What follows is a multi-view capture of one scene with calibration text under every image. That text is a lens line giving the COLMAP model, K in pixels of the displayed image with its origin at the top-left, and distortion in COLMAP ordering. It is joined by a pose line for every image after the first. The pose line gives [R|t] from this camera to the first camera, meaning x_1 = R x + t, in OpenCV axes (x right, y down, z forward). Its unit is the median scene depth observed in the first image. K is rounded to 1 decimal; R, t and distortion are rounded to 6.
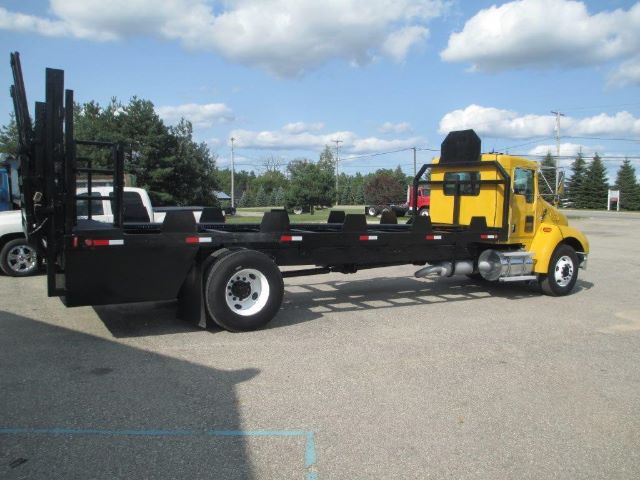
lens RADIAL K [[538.8, 0, 320.3], [0, 538.8, 271.3], [0, 0, 1]] dist [-0.084137, 0.041671]
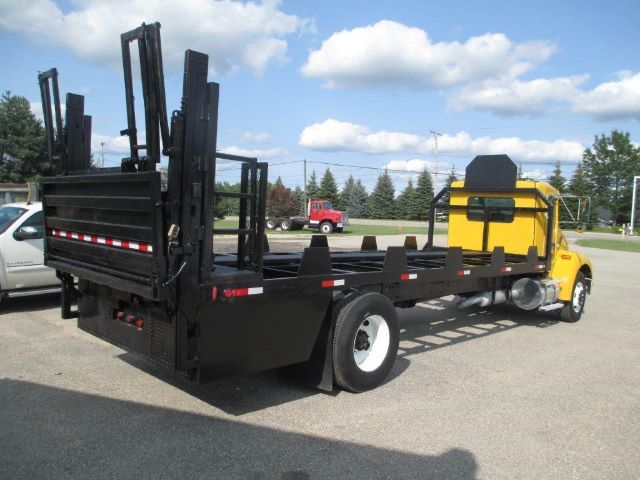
lens RADIAL K [[538.8, 0, 309.7], [0, 538.8, 262.6], [0, 0, 1]] dist [-0.084137, 0.041671]
pose [[0.971582, -0.002504, 0.236692, -0.286456], [0.010304, 0.999444, -0.031724, -0.040961], [-0.236481, 0.033261, 0.971067, 0.143699]]
